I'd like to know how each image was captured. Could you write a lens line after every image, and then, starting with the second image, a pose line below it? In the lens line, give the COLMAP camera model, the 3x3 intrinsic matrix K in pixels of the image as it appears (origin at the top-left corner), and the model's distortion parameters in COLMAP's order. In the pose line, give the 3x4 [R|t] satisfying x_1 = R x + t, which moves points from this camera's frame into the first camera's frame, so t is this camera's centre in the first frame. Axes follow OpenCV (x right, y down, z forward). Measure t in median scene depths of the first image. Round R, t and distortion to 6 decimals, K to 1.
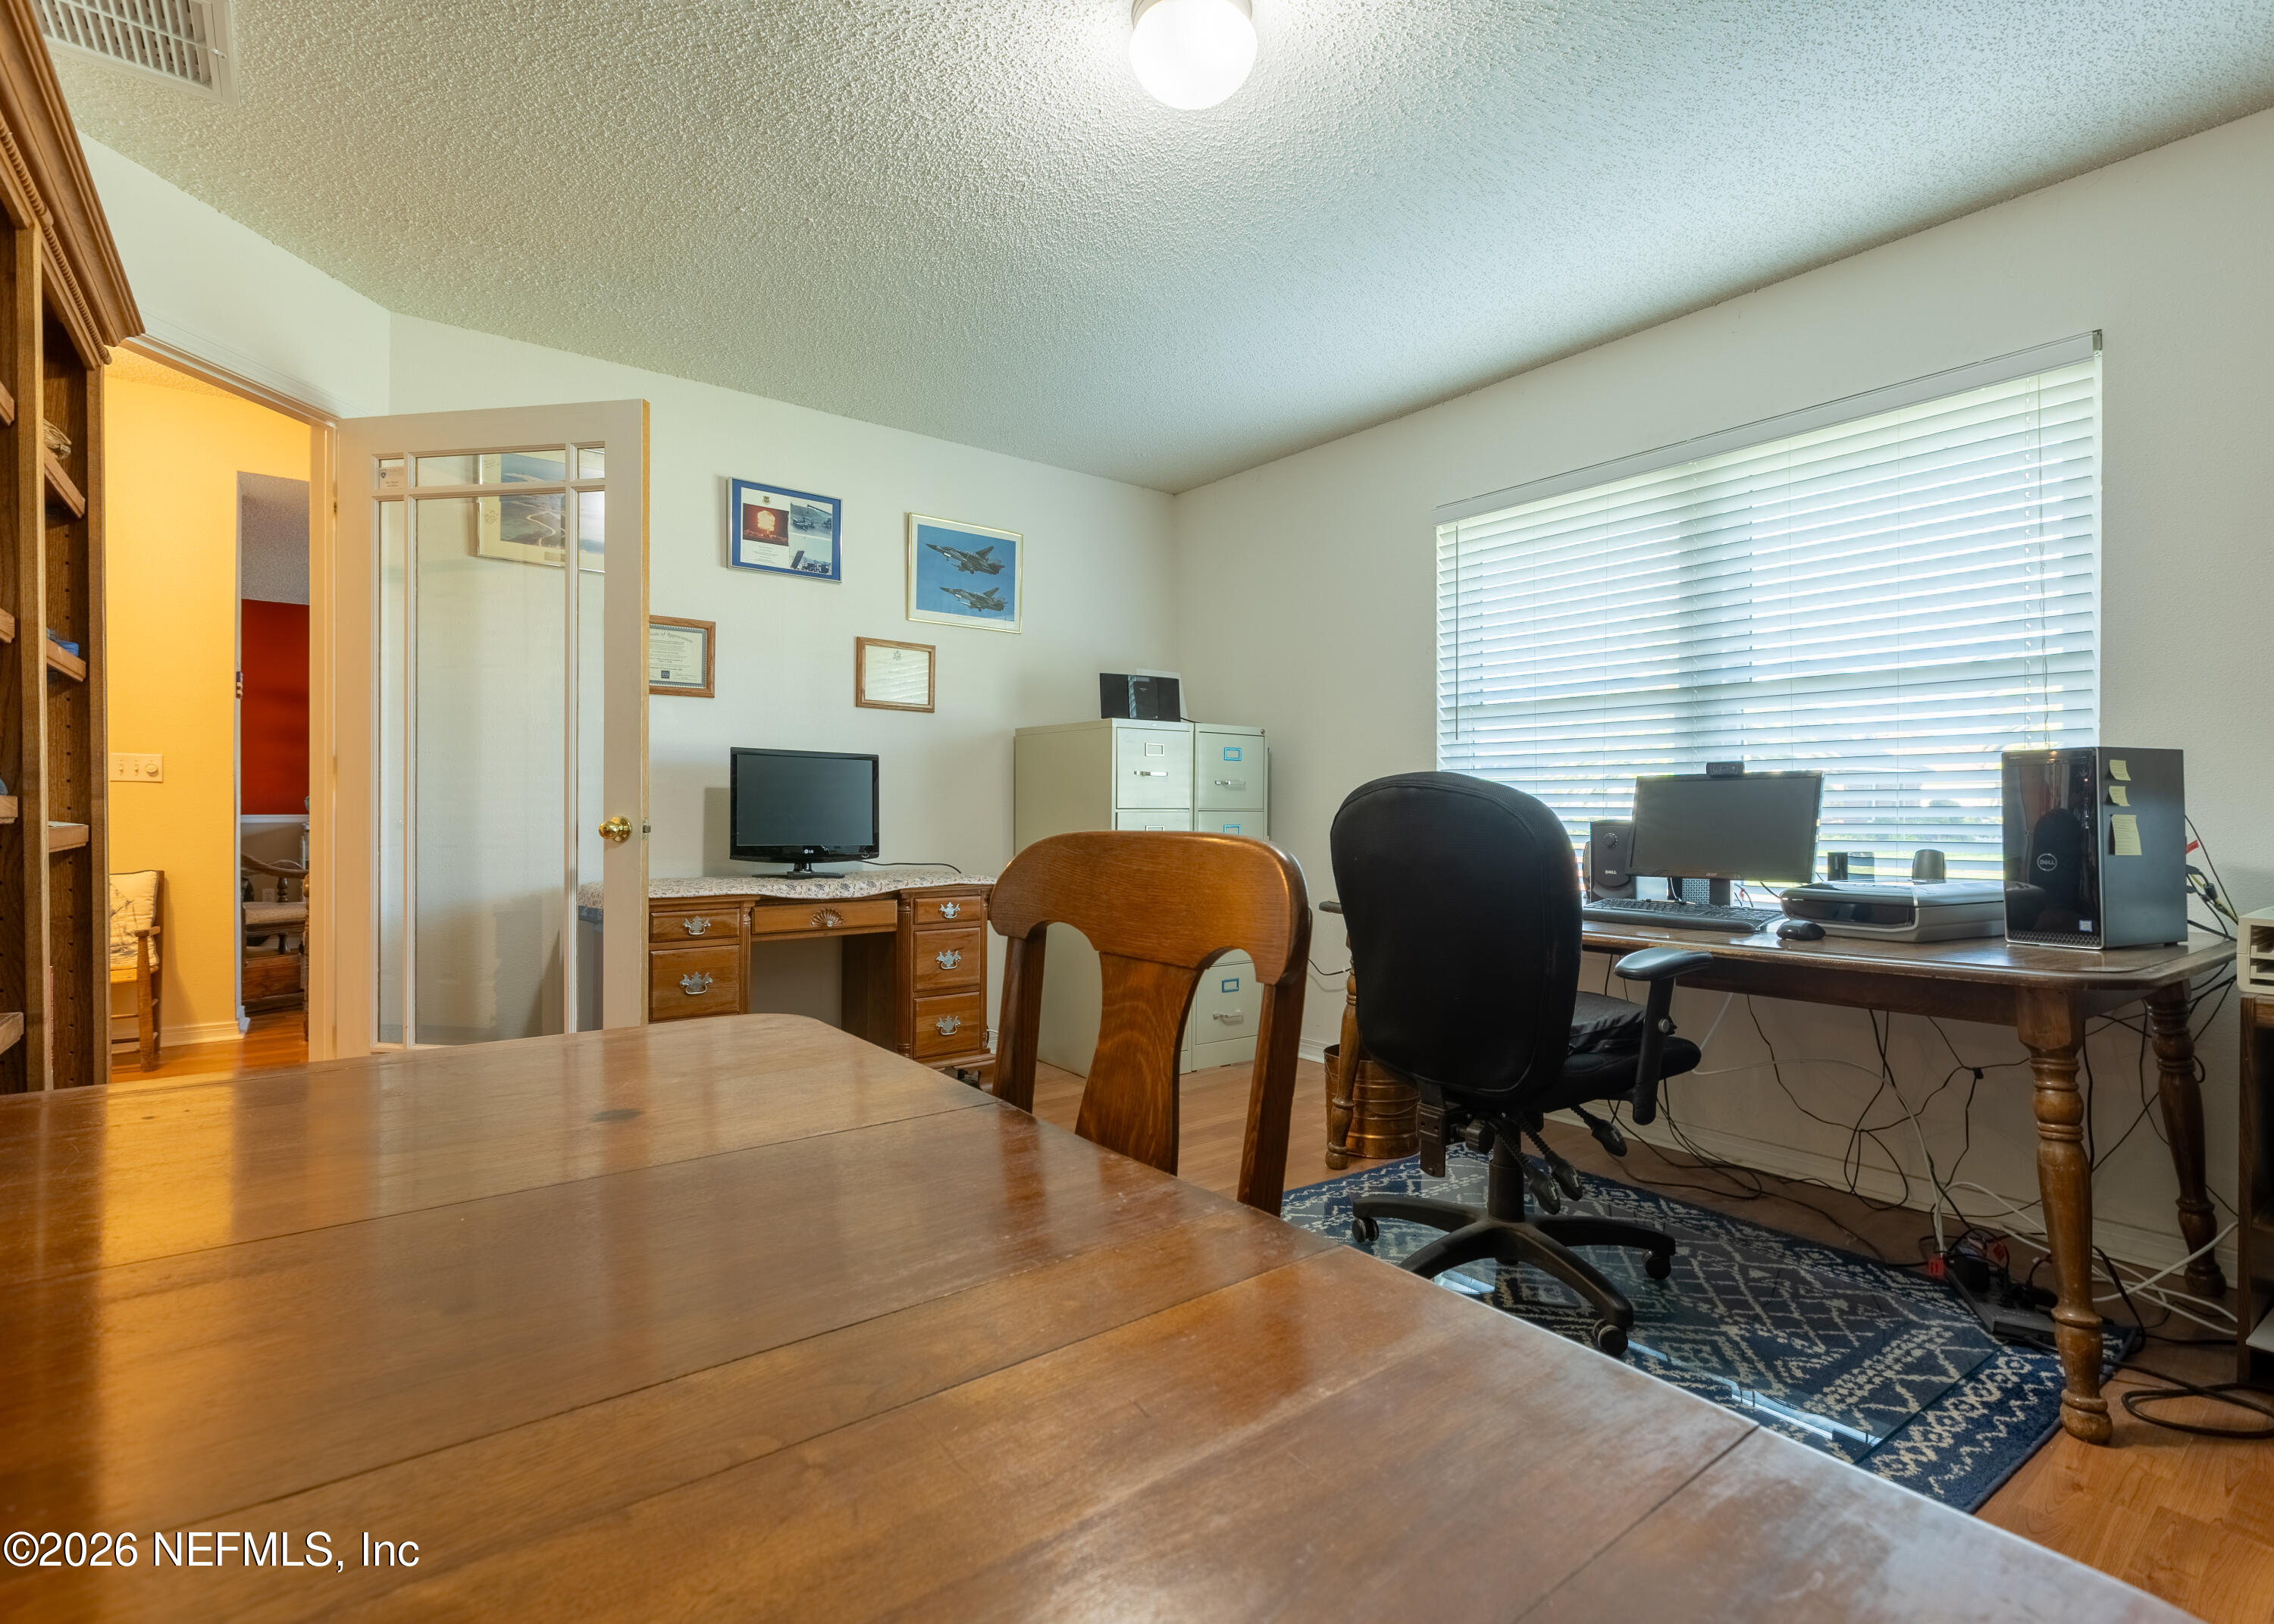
lens RADIAL K [[1085.5, 0, 1129.4], [0, 1085.5, 815.5], [0, 0, 1]] dist [0.004043, 0.001147]
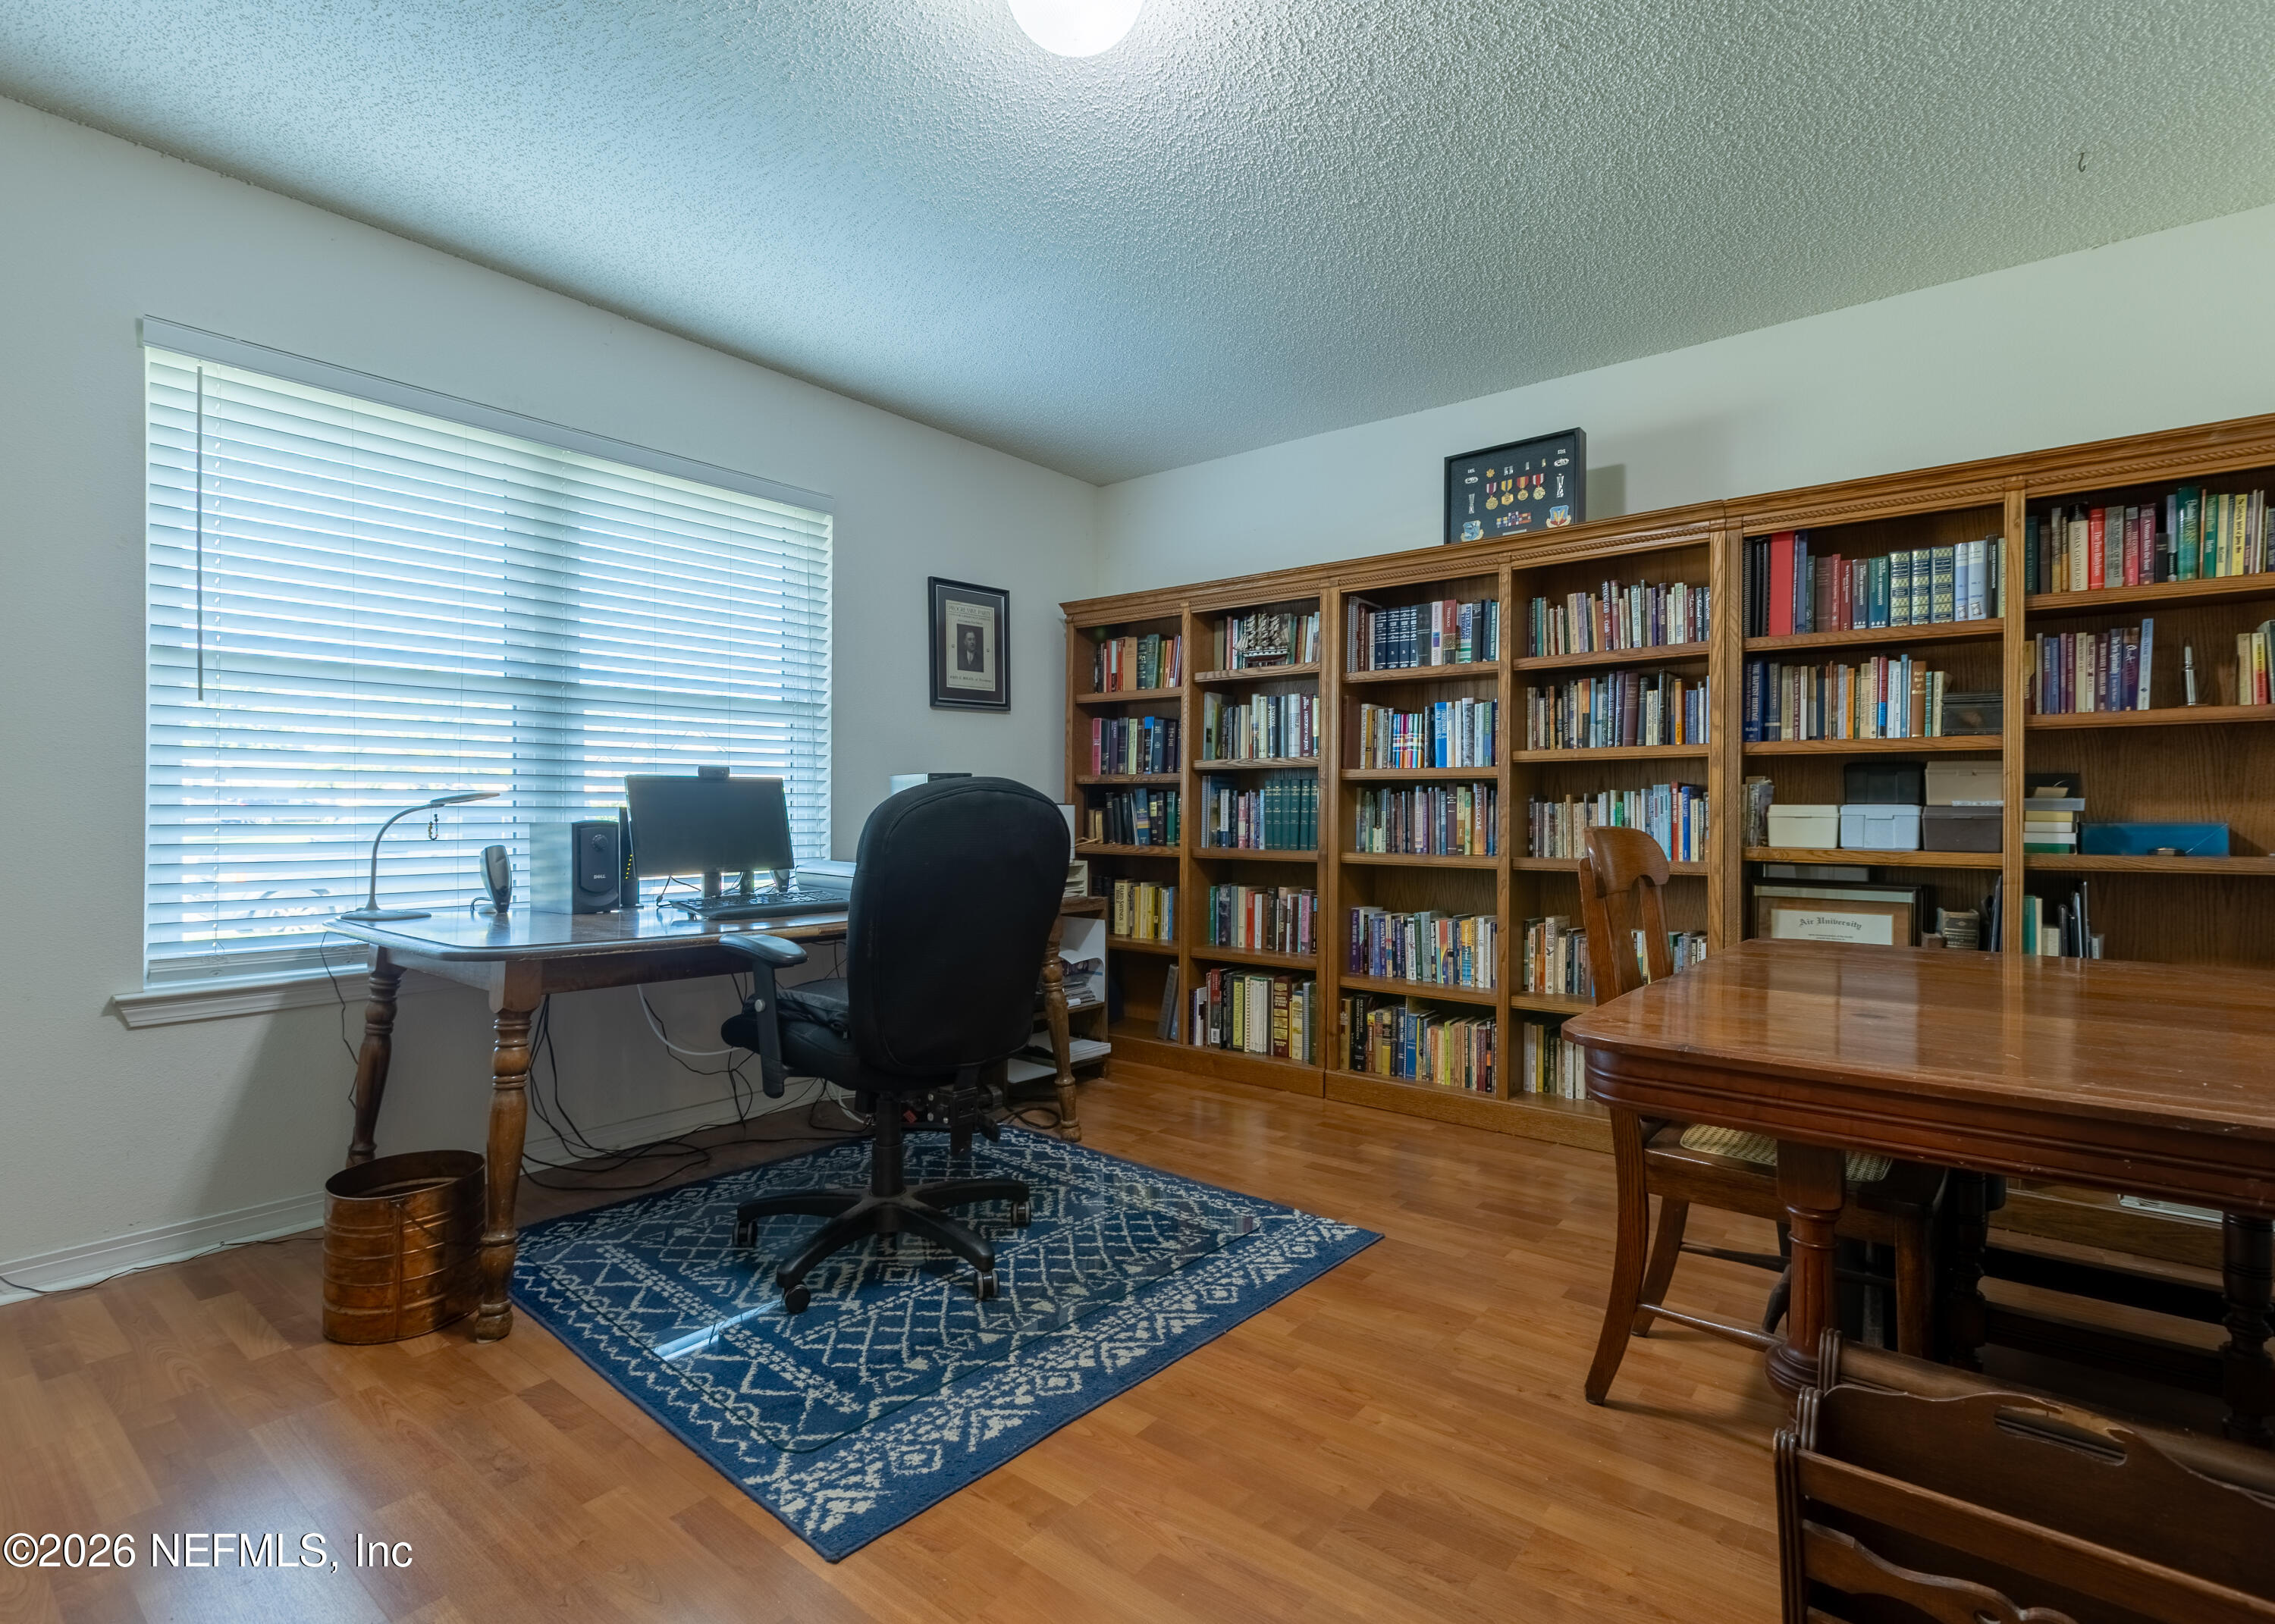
lens RADIAL K [[1086.0, 0, 1128.9], [0, 1086.0, 806.9], [0, 0, 1]] dist [0.004043, 0.001147]
pose [[-0.229687, -0.003668, 0.973258, -0.637999], [0.001807, 0.999990, 0.004195, -0.012505], [-0.973263, 0.002722, -0.229678, 0.867082]]
